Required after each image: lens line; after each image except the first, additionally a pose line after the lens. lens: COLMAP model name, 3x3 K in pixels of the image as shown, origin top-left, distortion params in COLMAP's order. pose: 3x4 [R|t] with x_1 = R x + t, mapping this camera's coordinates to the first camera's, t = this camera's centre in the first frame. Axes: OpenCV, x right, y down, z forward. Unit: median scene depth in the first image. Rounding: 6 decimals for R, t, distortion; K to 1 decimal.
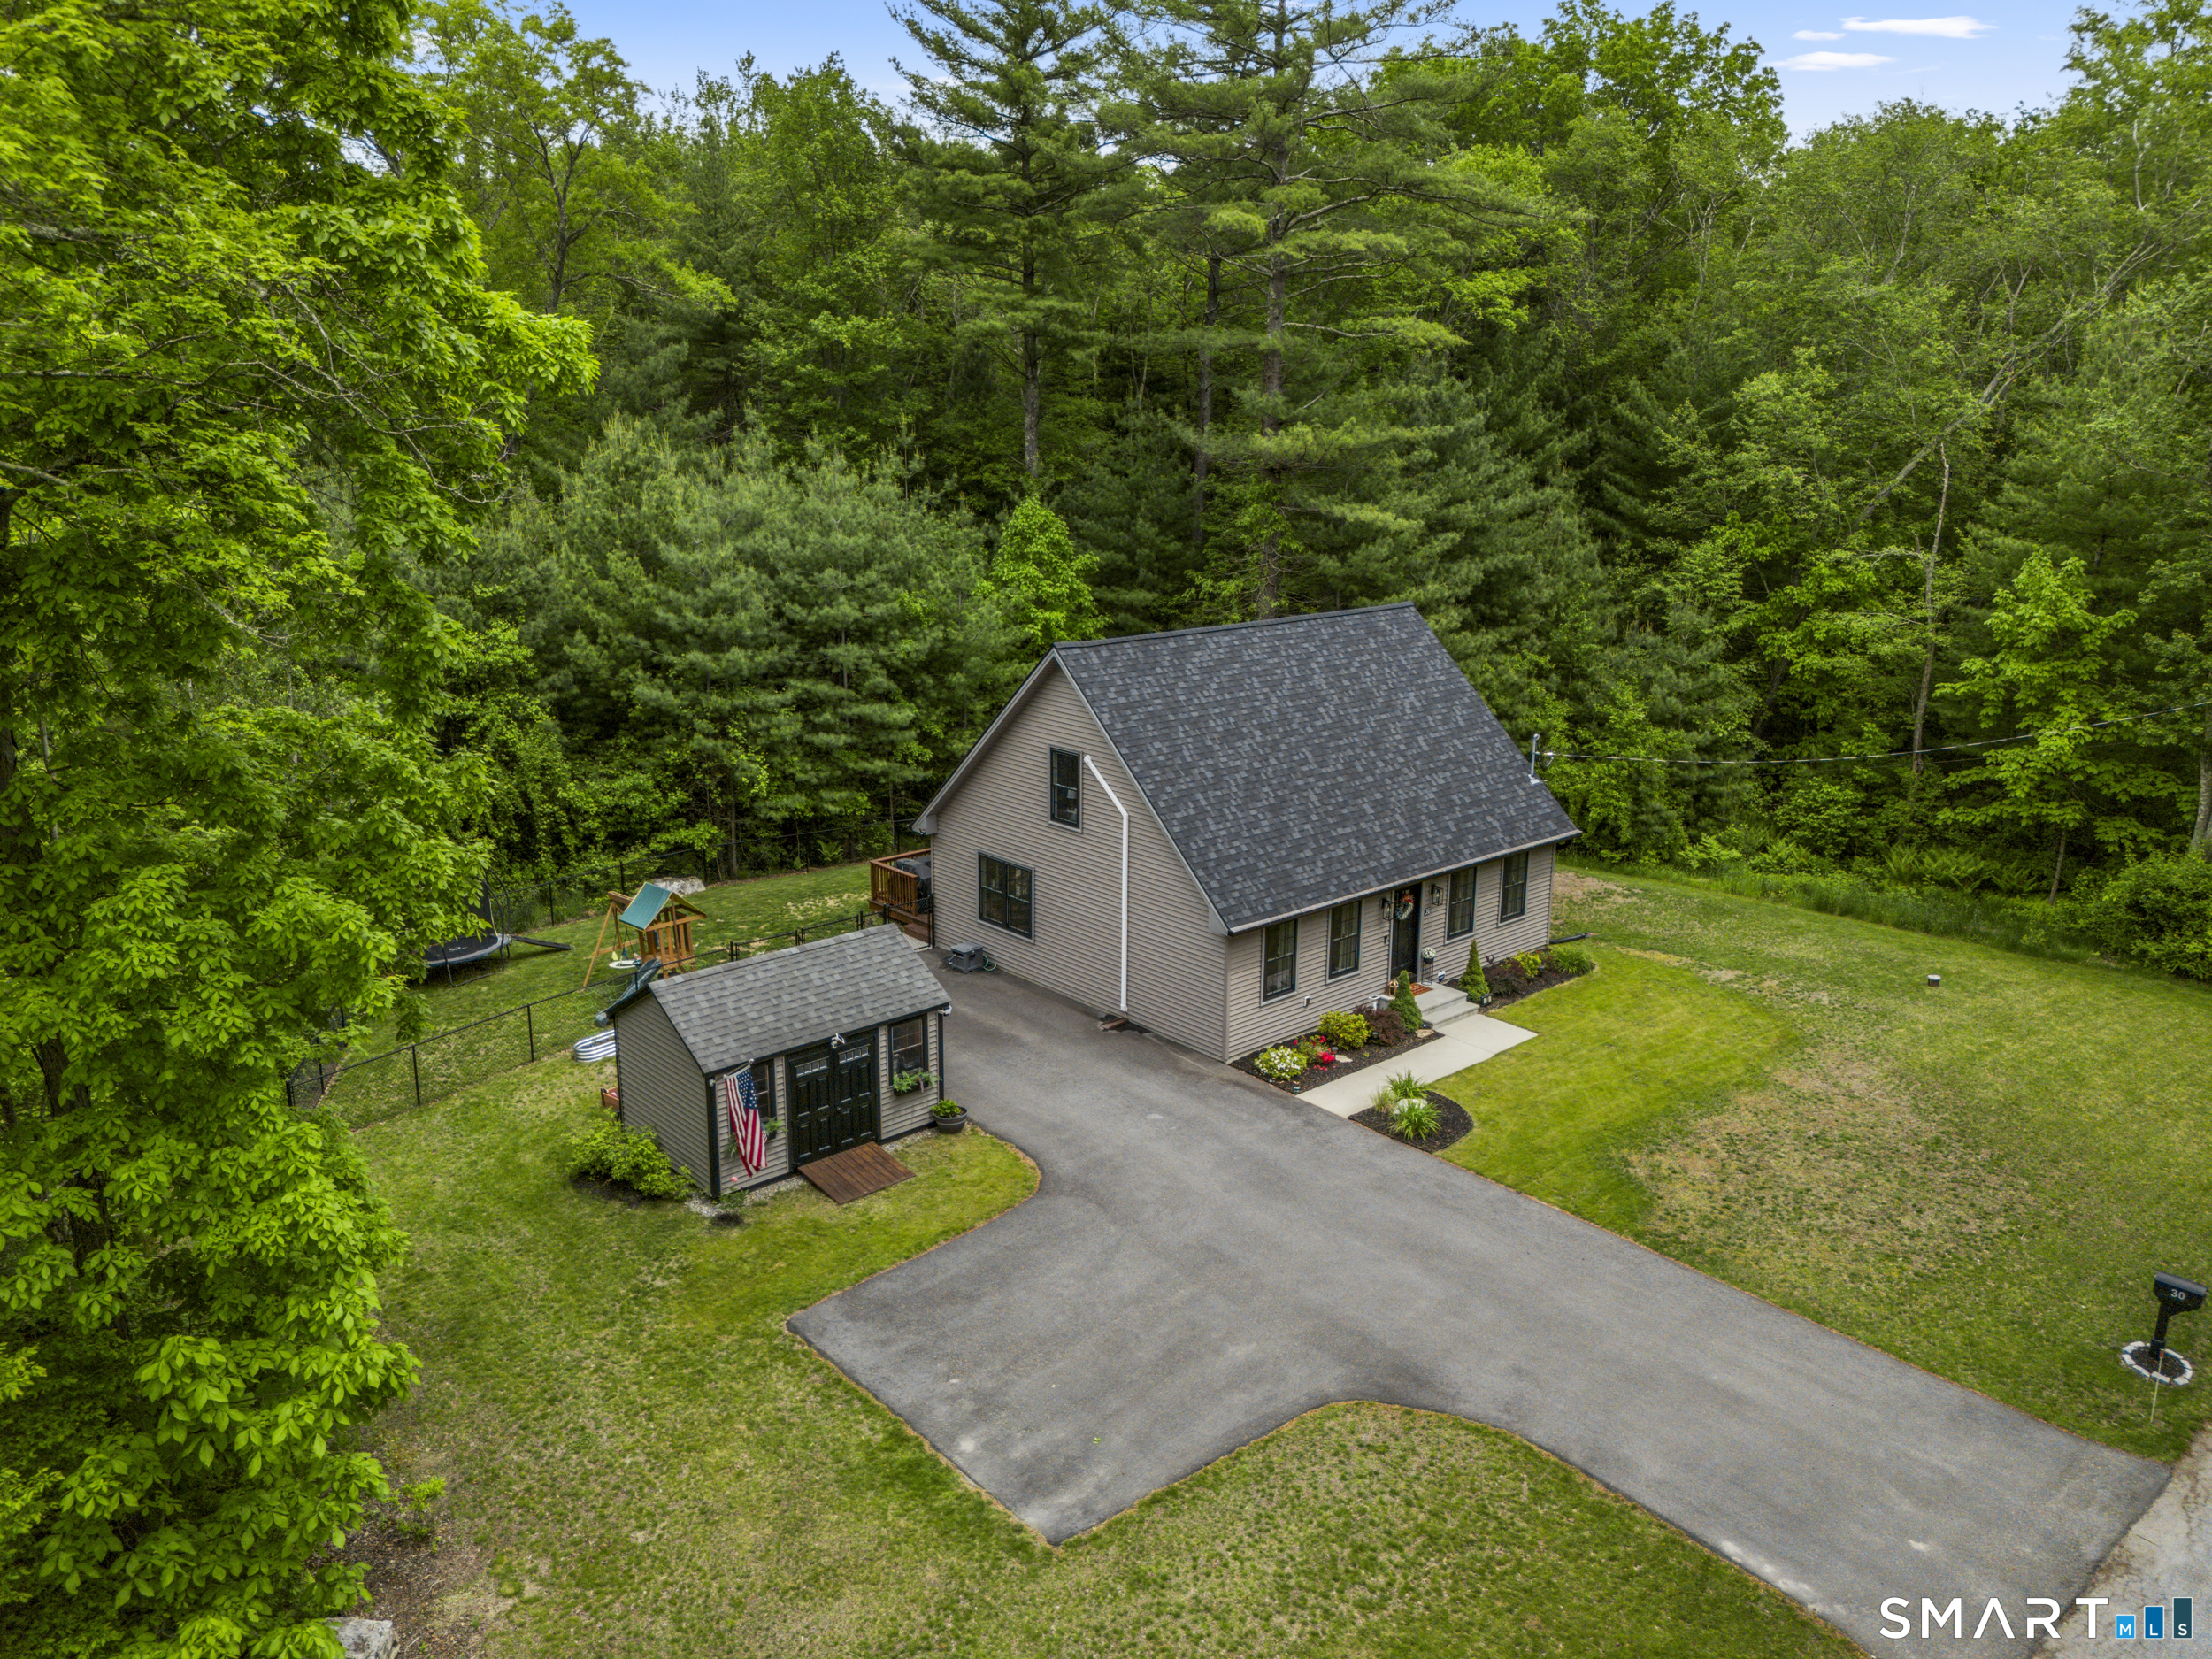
lens RADIAL K [[1676.0, 0, 1106.0], [0, 1676.0, 829.5], [0, 0, 1]] dist [0.004293, 0.001566]
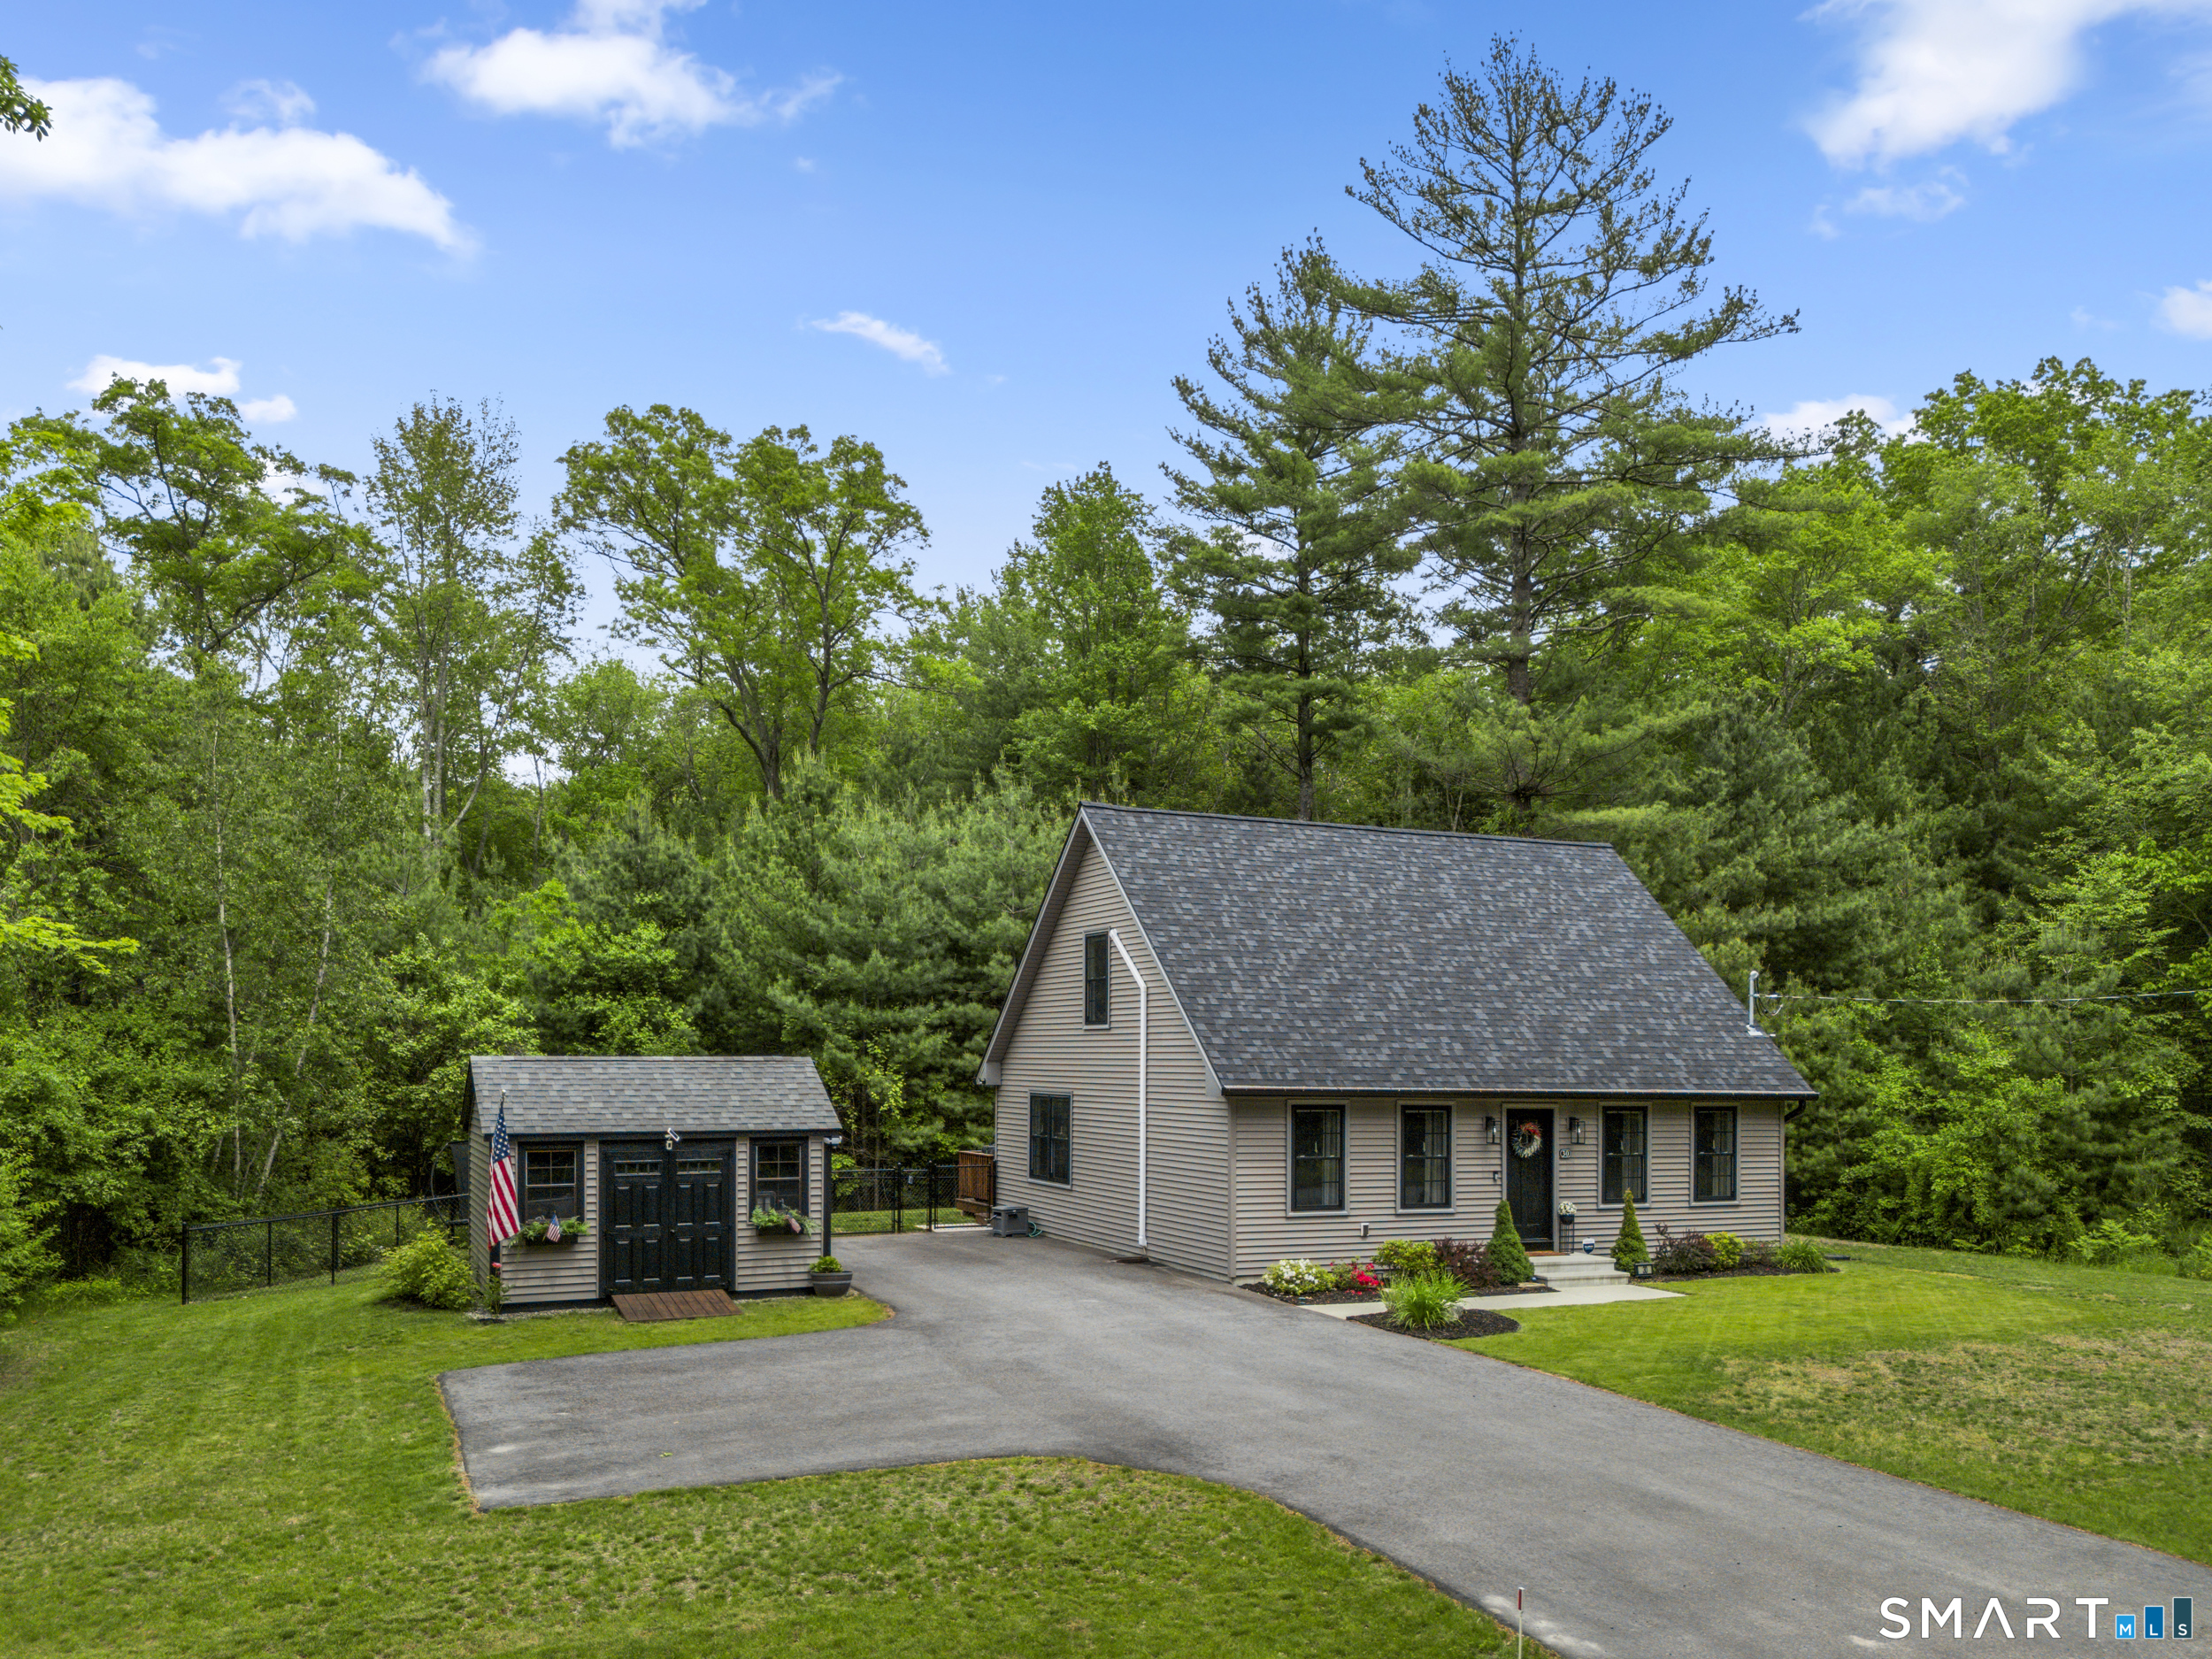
lens RADIAL K [[1760.4, 0, 1108.7], [0, 1760.4, 1039.8], [0, 0, 1]] dist [0.002283, -0.004393]
pose [[0.955831, -0.001979, -0.293912, 0.231638], [-0.077833, 0.962574, -0.259601, 0.224583], [0.283426, 0.271010, 0.919904, 0.201957]]
